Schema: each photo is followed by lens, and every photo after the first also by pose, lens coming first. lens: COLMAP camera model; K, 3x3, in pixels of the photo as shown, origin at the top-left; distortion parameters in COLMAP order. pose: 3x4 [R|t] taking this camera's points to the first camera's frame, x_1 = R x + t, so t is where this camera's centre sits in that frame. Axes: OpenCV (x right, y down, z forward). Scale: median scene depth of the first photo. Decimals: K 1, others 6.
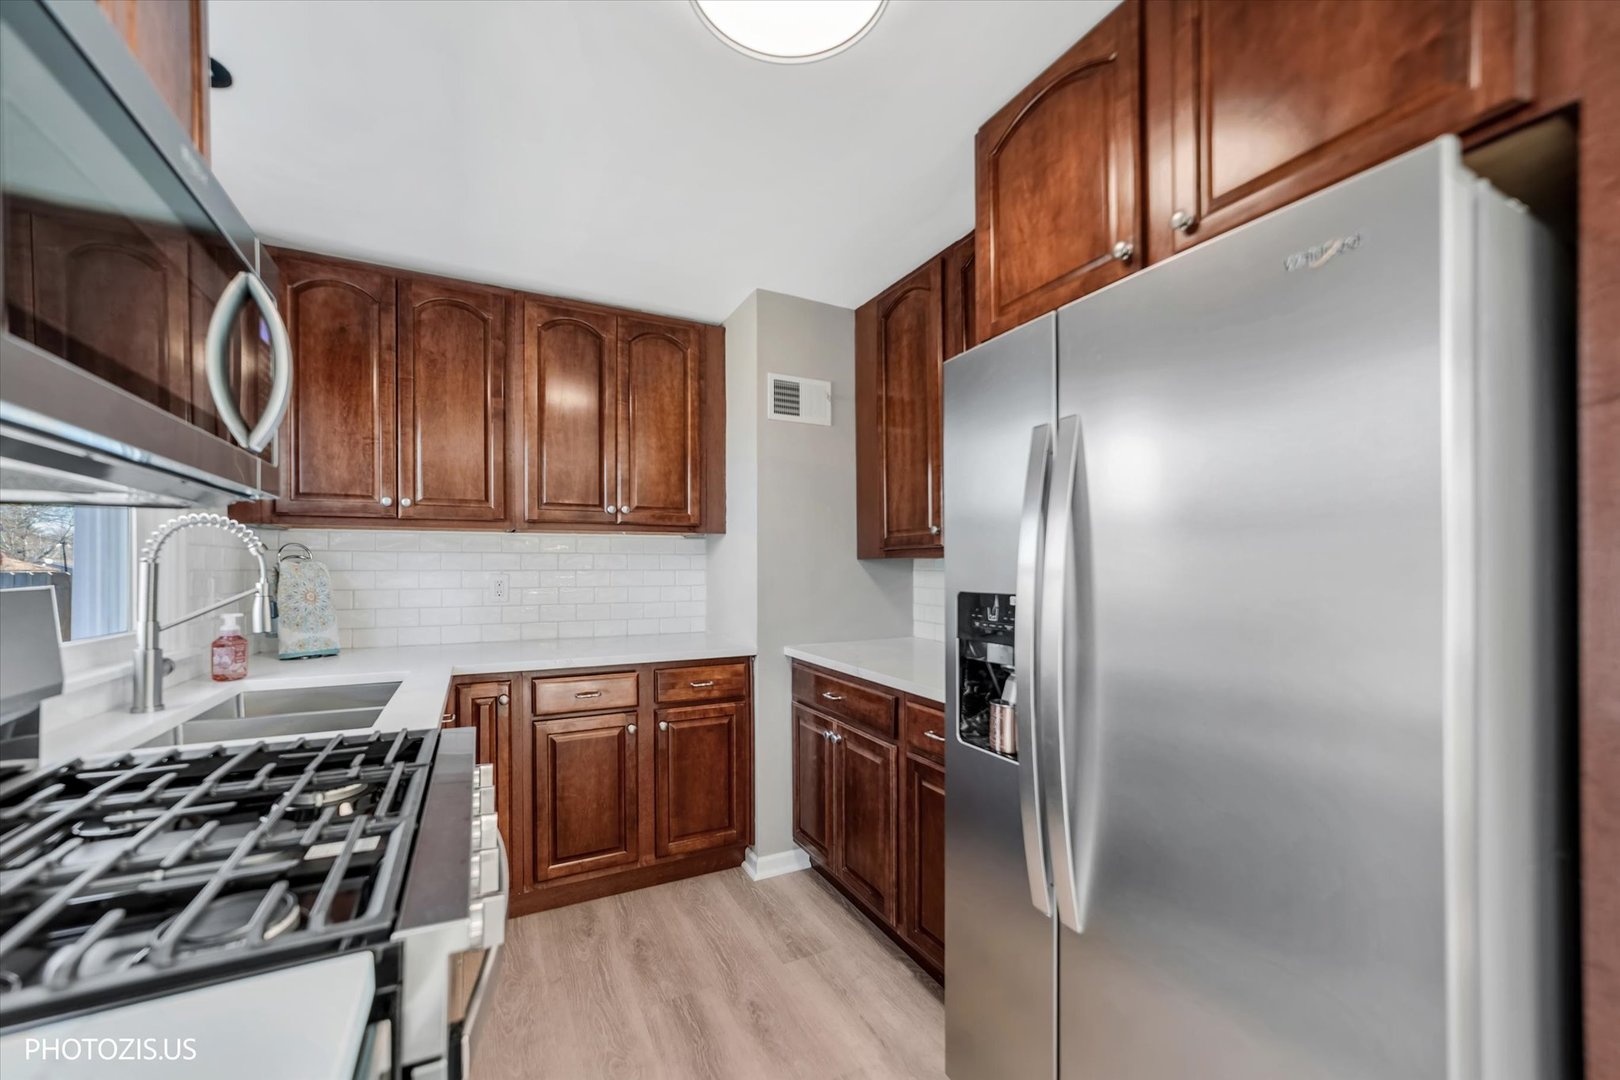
lens RADIAL K [[635.2, 0, 795.4], [0, 635.2, 564.0], [0, 0, 1]] dist [-0.003869, 0.002614]
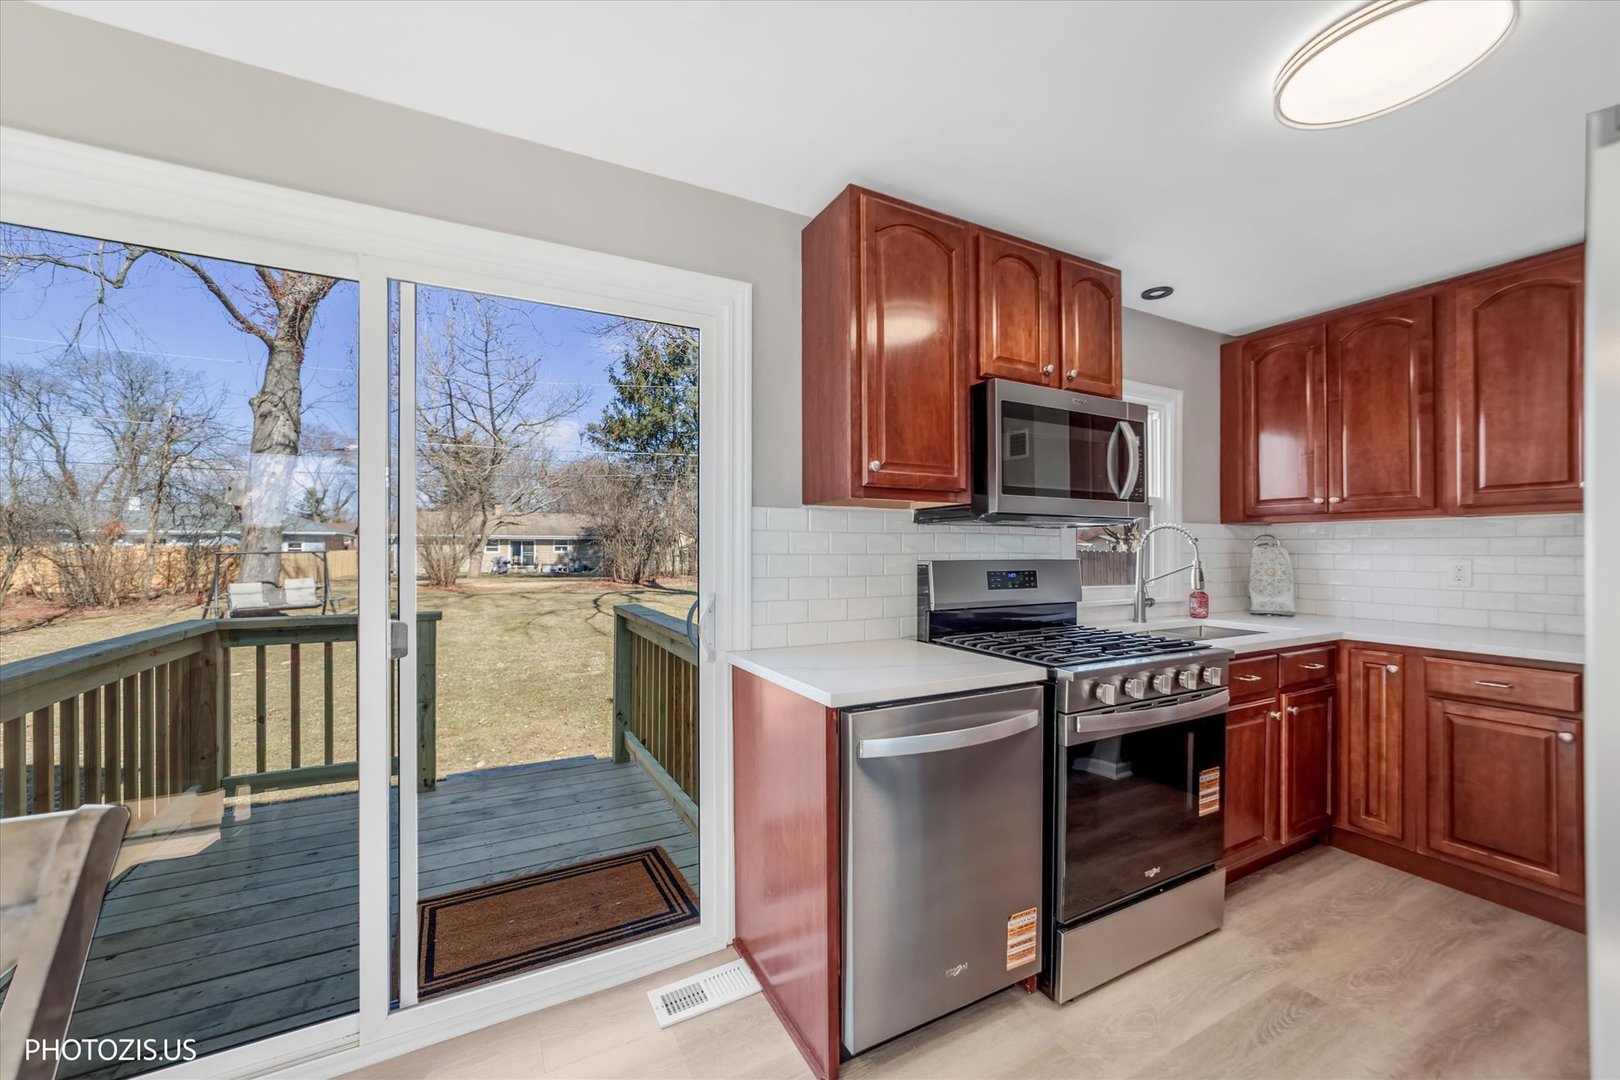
lens RADIAL K [[635.2, 0, 802.7], [0, 635.2, 548.5], [0, 0, 1]] dist [-0.003869, 0.002614]
pose [[0.010672, -0.001041, -0.999943, 0.592023], [0.004245, 0.999990, -0.000996, -0.004265], [0.999934, -0.004234, 0.010676, -0.057563]]
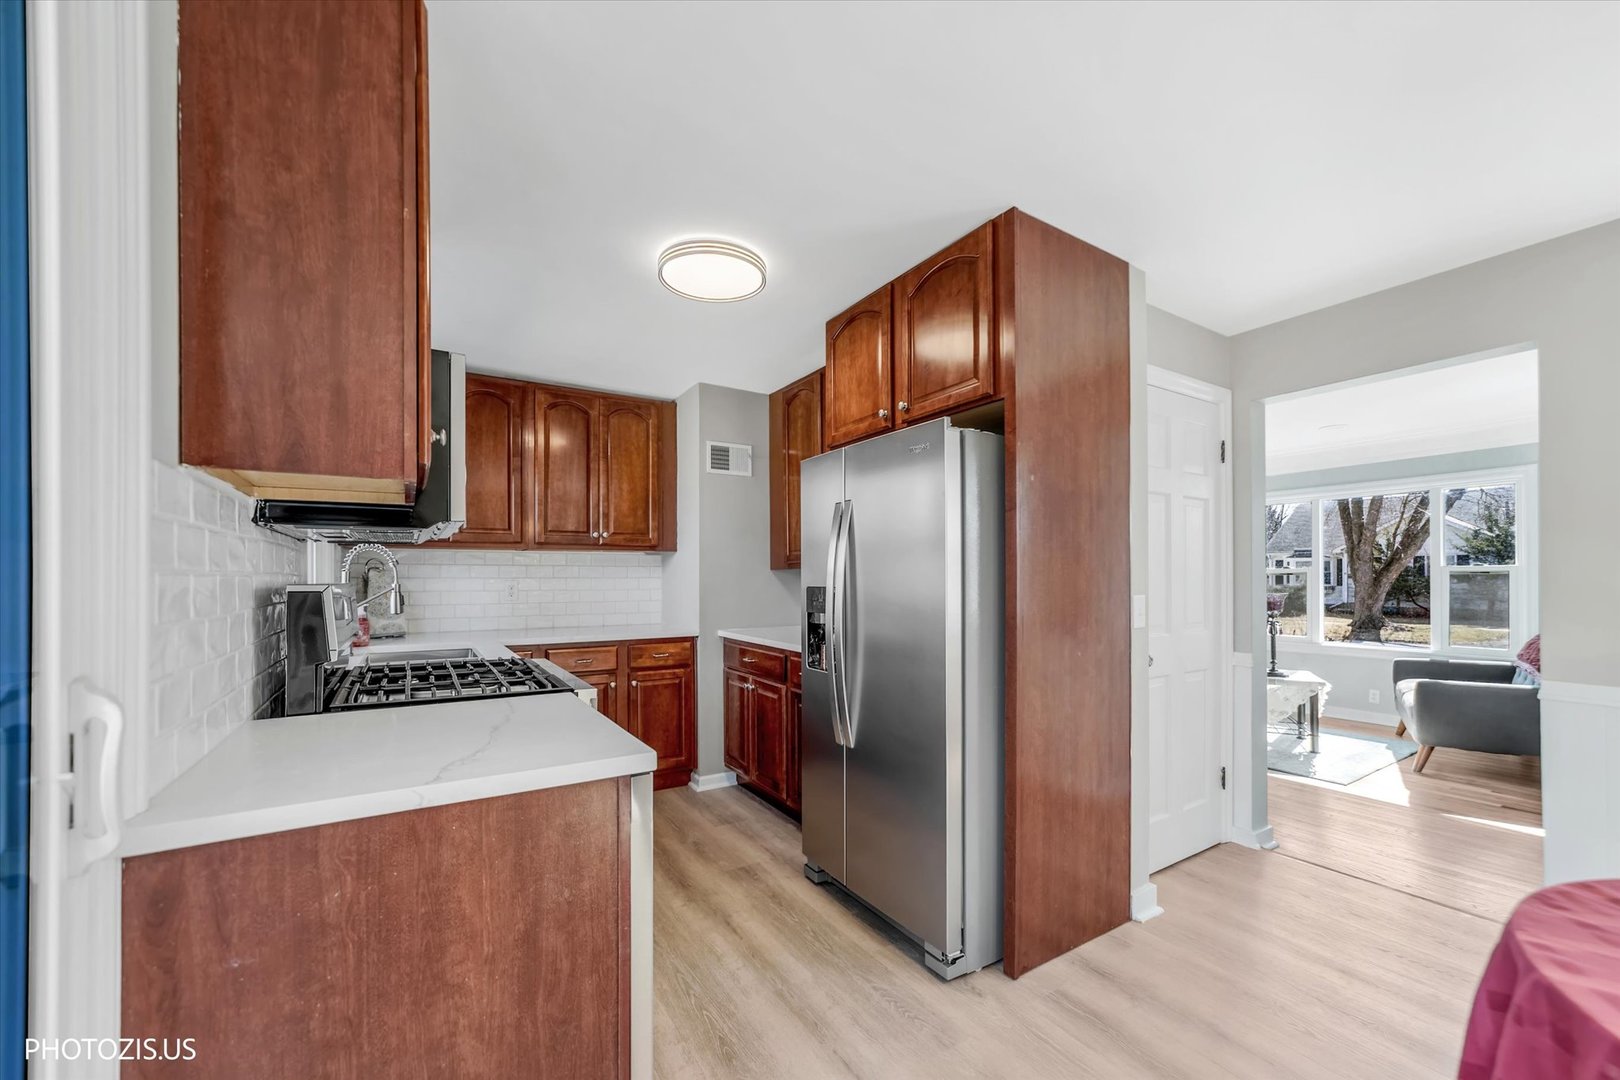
lens RADIAL K [[635.2, 0, 804.6], [0, 635.2, 570.5], [0, 0, 1]] dist [-0.003869, 0.002614]
pose [[0.995434, -0.000604, 0.095446, 0.043639], [0.001204, 0.999980, -0.006233, 0.003806], [-0.095441, 0.006319, 0.995415, -0.499152]]
